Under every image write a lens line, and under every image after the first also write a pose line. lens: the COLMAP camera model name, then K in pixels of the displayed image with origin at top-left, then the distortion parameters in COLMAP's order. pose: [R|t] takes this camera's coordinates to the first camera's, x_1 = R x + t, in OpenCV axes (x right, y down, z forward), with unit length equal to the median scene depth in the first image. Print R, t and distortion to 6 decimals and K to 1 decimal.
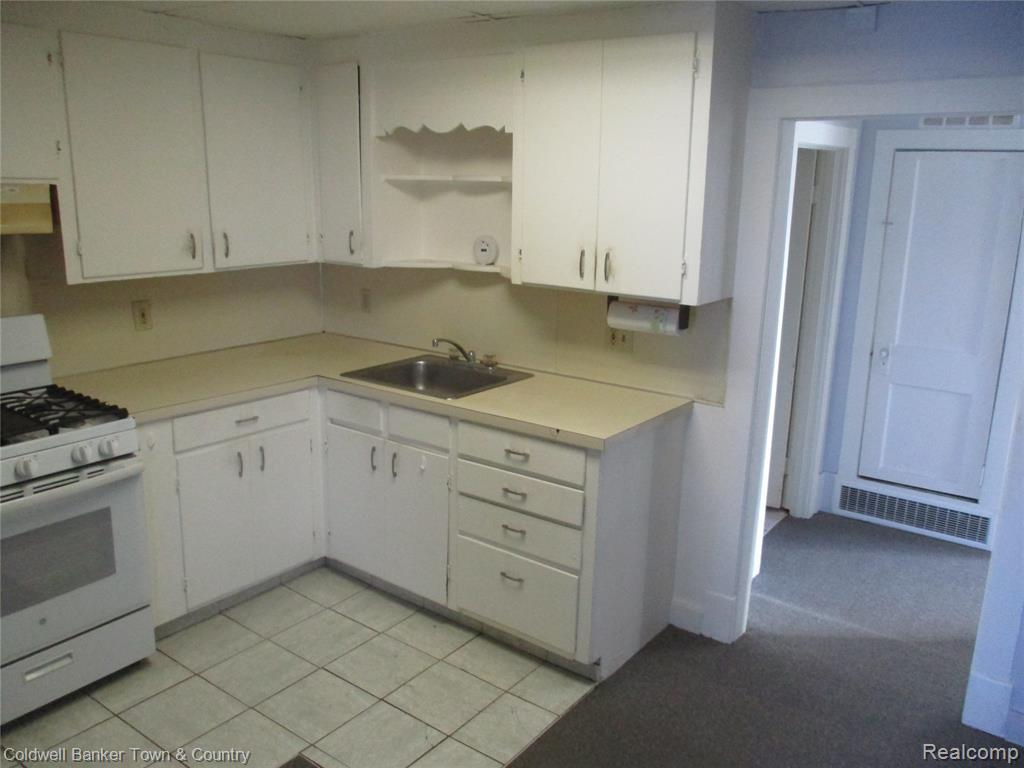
lens RADIAL K [[851.4, 0, 509.4], [0, 851.4, 383.4], [0, 0, 1]] dist [-0.004566, -0.000908]
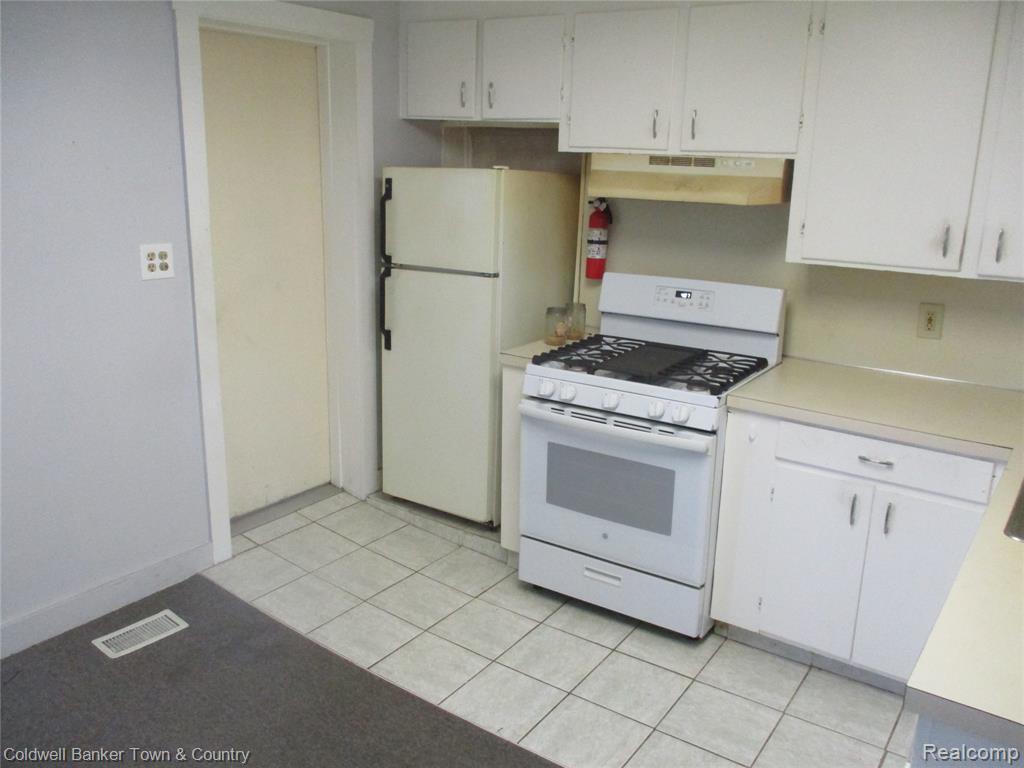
lens RADIAL K [[851.4, 0, 510.3], [0, 851.4, 382.8], [0, 0, 1]] dist [-0.004566, -0.000908]
pose [[0.041954, 0.241234, -0.969560, 0.467327], [-0.254388, 0.941012, 0.223123, -0.127155], [0.966192, 0.237284, 0.100846, 0.647468]]
